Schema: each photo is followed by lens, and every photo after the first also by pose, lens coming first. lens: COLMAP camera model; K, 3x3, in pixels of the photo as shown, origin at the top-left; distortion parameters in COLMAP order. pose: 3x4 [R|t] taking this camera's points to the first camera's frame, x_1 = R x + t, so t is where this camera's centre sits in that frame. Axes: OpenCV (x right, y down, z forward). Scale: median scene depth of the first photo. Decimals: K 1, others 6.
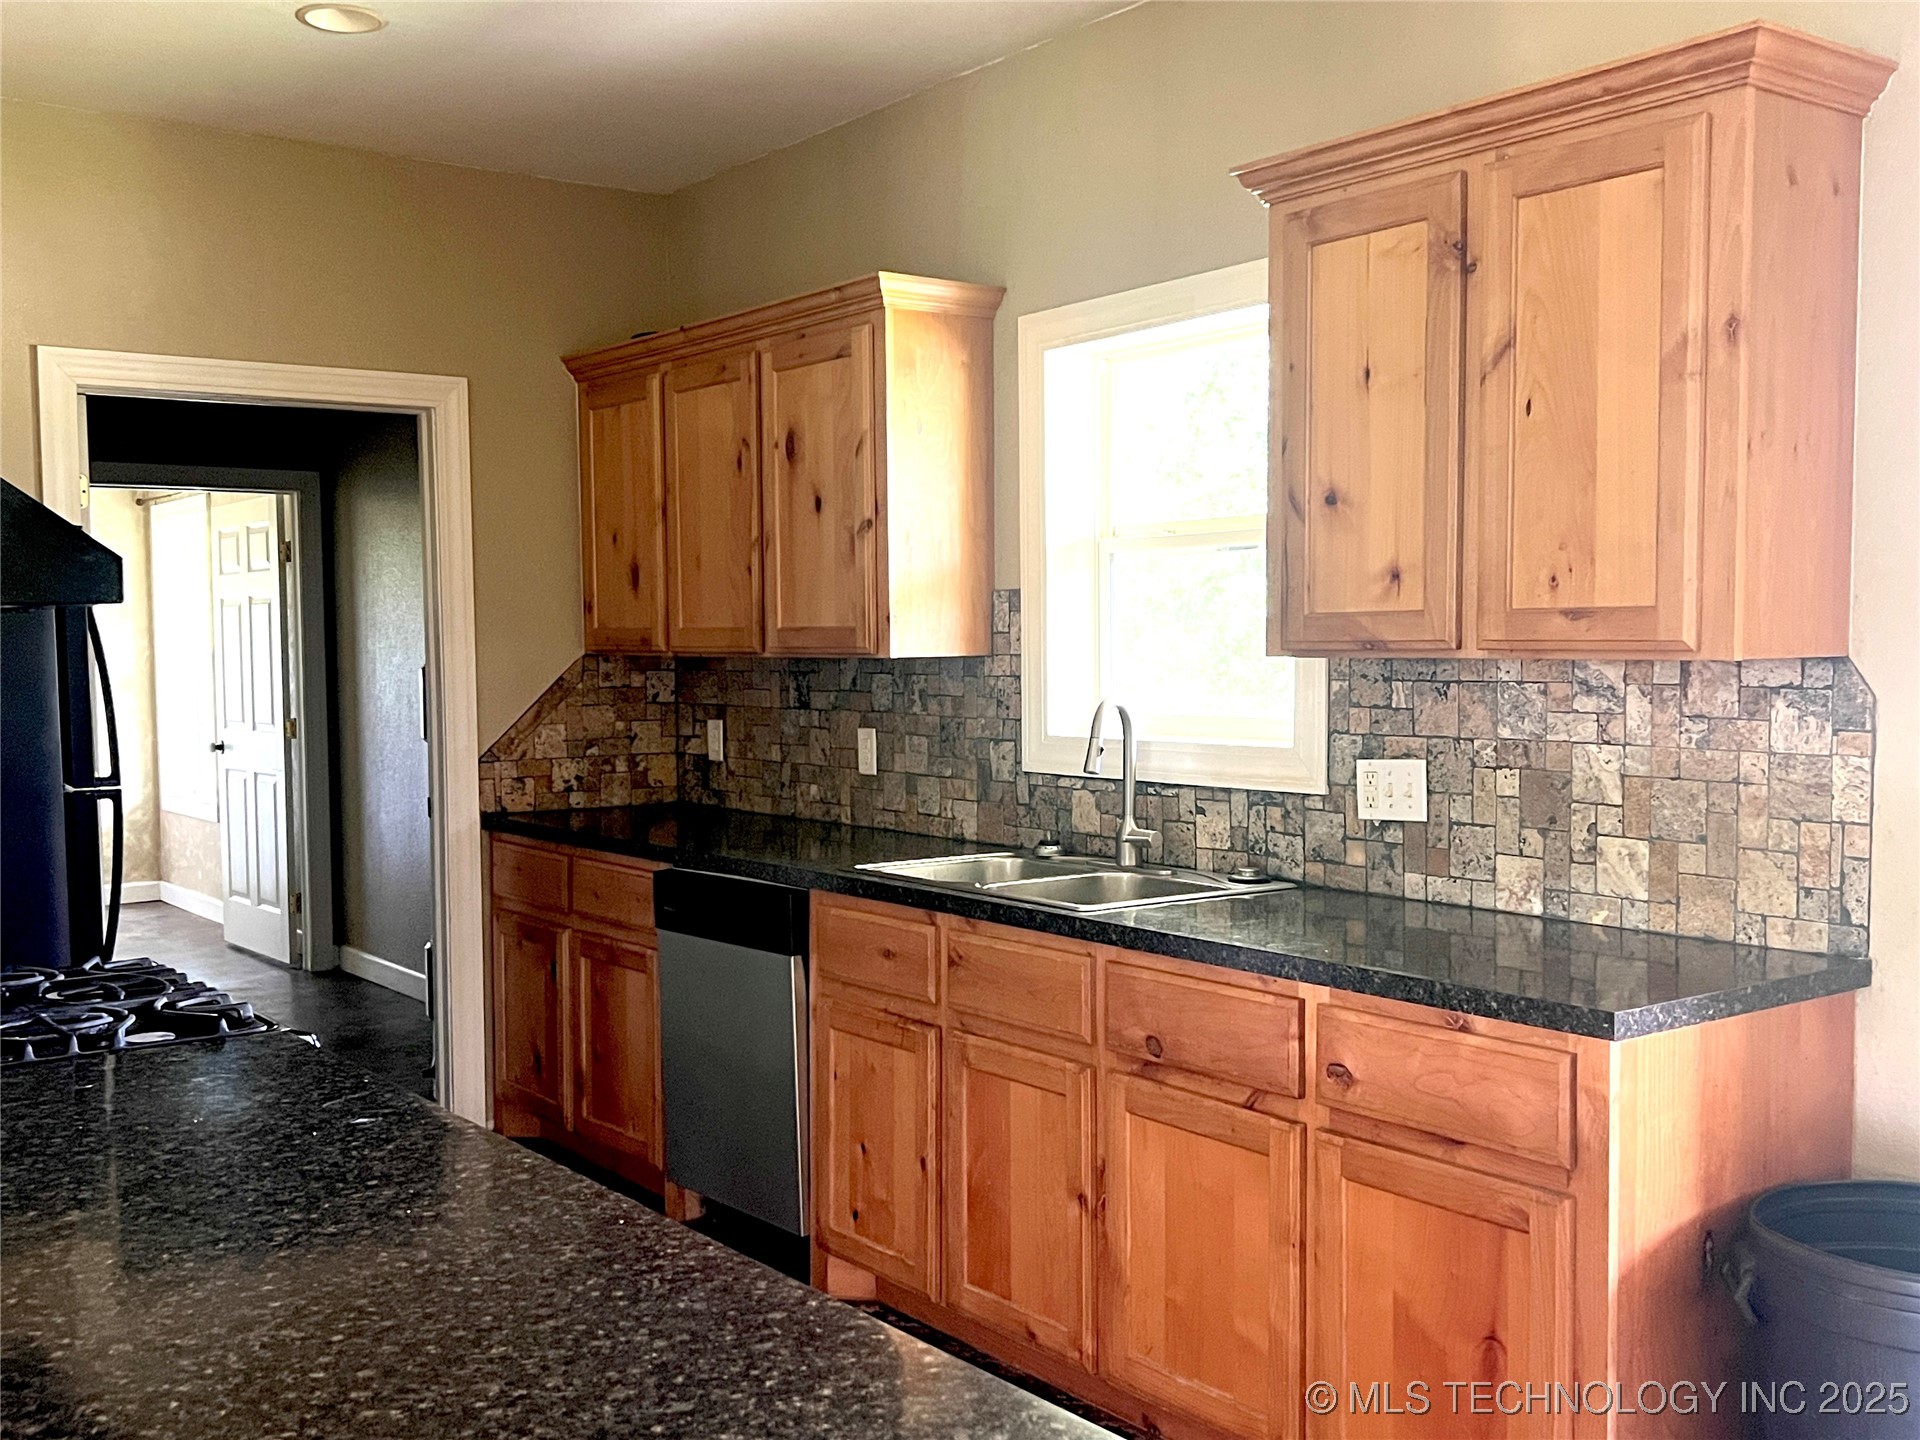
lens RADIAL K [[1905.4, 0, 962.1], [0, 1905.4, 726.4], [0, 0, 1]] dist [0.130407, -0.290647]
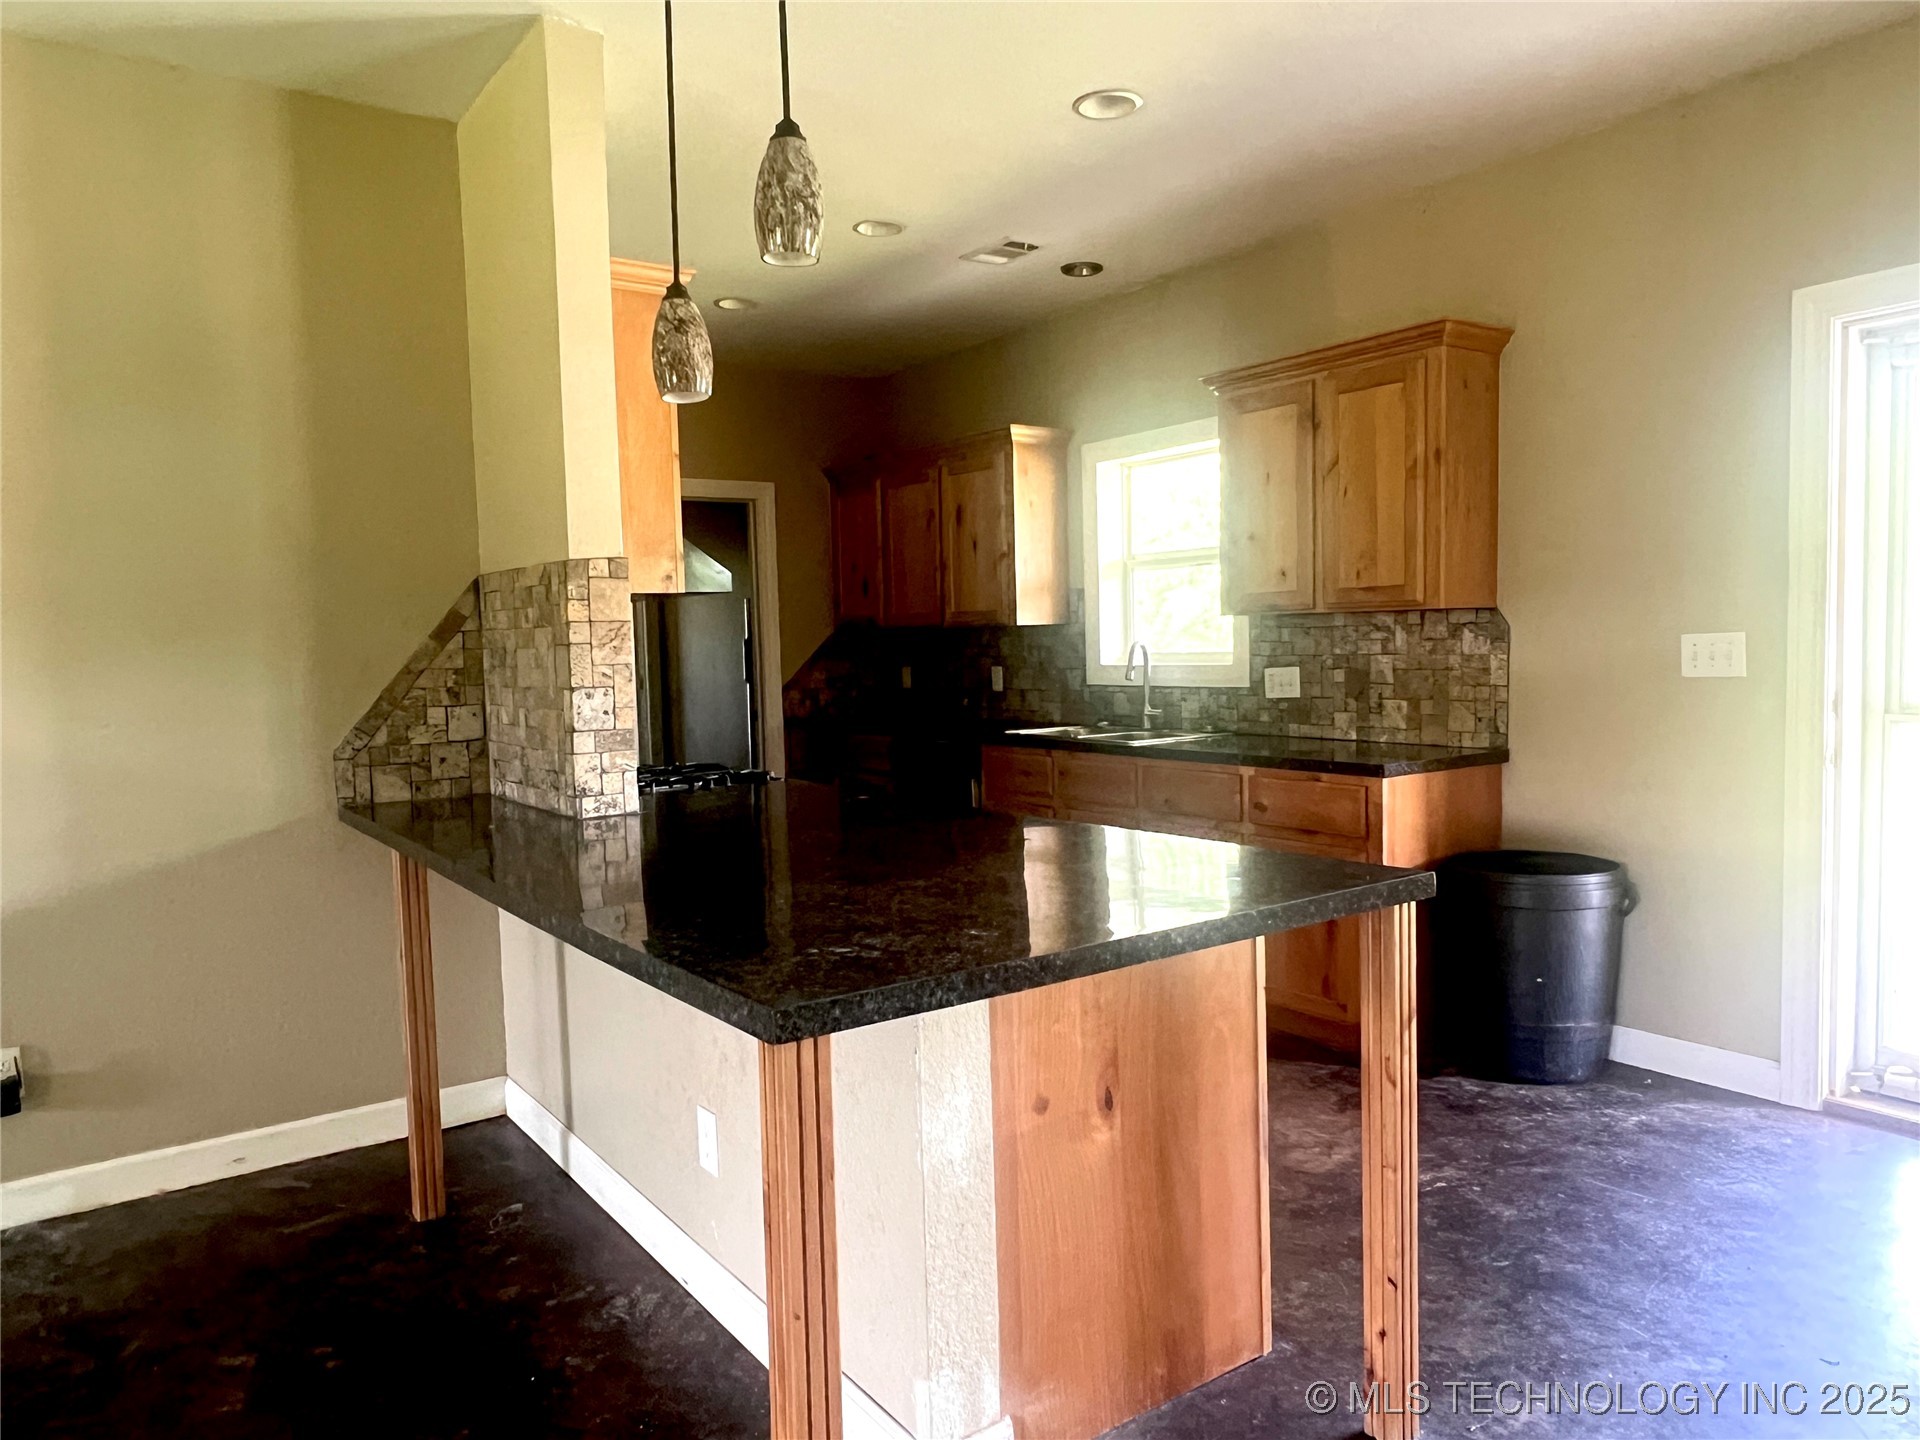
lens RADIAL K [[1269.6, 0, 952.4], [0, 1269.6, 713.0], [0, 0, 1]] dist [0.002381, 0.001089]
pose [[0.999489, -0.012707, -0.029330, -0.089231], [0.013017, 0.999861, 0.010406, 0.050910], [0.029194, -0.010782, 0.999516, -0.366689]]
